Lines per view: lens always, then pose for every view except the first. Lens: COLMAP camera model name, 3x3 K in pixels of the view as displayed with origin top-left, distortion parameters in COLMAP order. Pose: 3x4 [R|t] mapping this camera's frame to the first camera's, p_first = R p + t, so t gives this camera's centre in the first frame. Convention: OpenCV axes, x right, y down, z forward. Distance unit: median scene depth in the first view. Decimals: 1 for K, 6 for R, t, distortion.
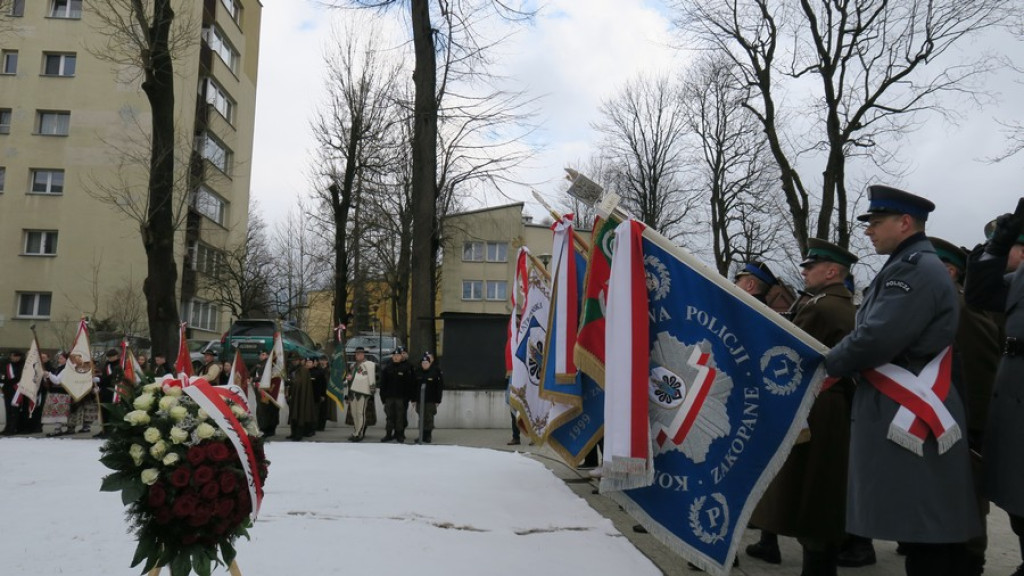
lens RADIAL K [[712.6, 0, 514.1], [0, 712.6, 288.2], [0, 0, 1]] dist [-0.017786, 0.008795]
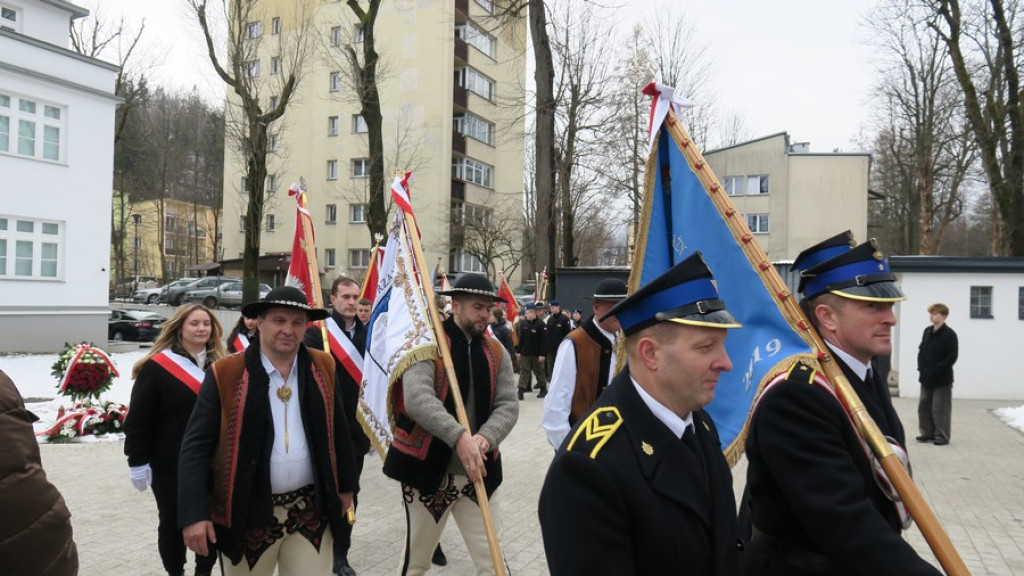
lens RADIAL K [[712.6, 0, 511.2], [0, 712.6, 295.0], [0, 0, 1]] dist [-0.017786, 0.008795]
pose [[0.875251, 0.000345, -0.483668, 0.262378], [0.055743, 0.993264, 0.101580, -0.030602], [0.480445, -0.115869, 0.869337, -0.084928]]
